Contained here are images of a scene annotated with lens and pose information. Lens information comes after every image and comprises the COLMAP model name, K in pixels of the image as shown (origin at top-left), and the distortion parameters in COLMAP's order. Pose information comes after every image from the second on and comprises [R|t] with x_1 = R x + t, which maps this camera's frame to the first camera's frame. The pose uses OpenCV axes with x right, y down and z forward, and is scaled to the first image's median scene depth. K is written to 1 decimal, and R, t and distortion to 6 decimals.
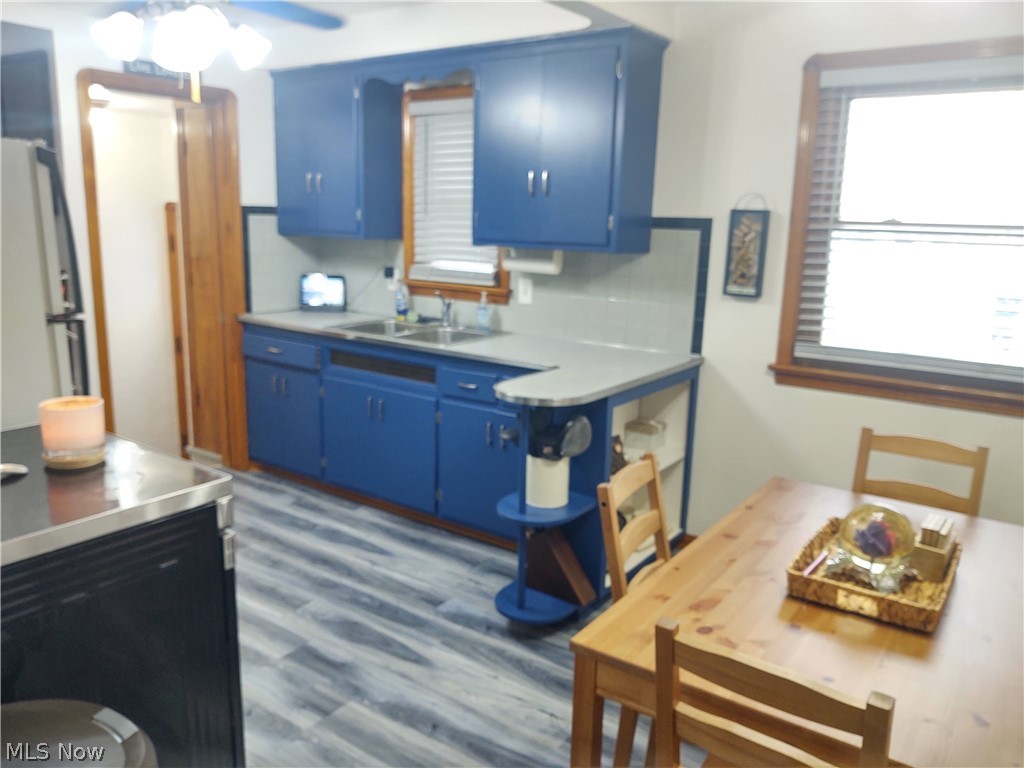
lens RADIAL K [[792.3, 0, 512.0], [0, 792.3, 384.0], [0, 0, 1]] dist [0.046205, -0.096615]
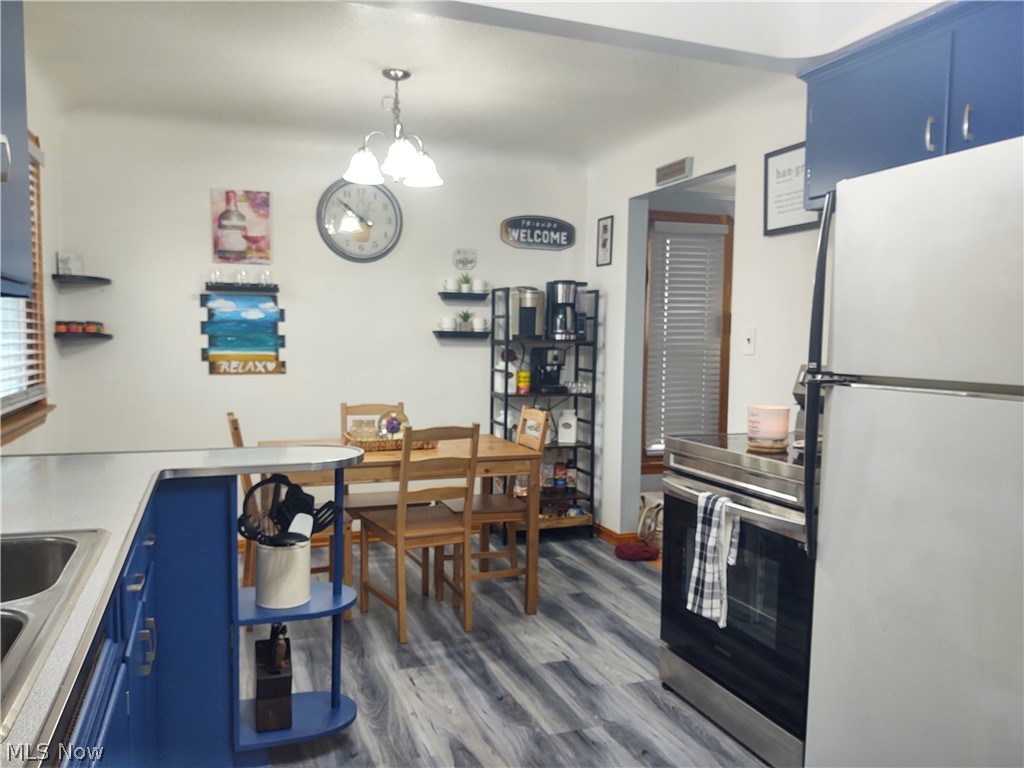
lens RADIAL K [[792.3, 0, 512.0], [0, 792.3, 384.0], [0, 0, 1]] dist [0.046205, -0.096615]
pose [[-0.830699, -0.076358, 0.551460, -0.582970], [0.076683, 0.965414, 0.249188, -0.253513], [-0.551415, 0.249288, -0.796114, 1.452227]]
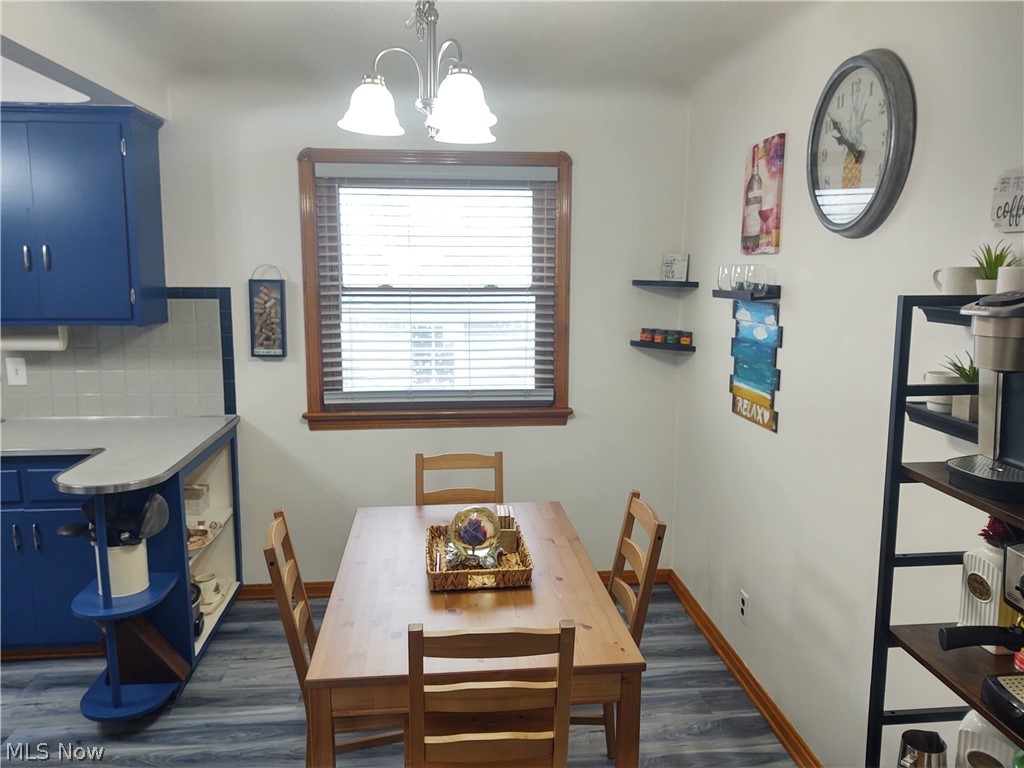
lens RADIAL K [[792.3, 0, 512.0], [0, 792.3, 384.0], [0, 0, 1]] dist [0.046205, -0.096615]
pose [[0.745561, -0.121012, 0.655359, -0.204343], [0.152435, 0.988272, 0.009069, -0.034447], [-0.648770, 0.093139, 0.755263, -0.053005]]
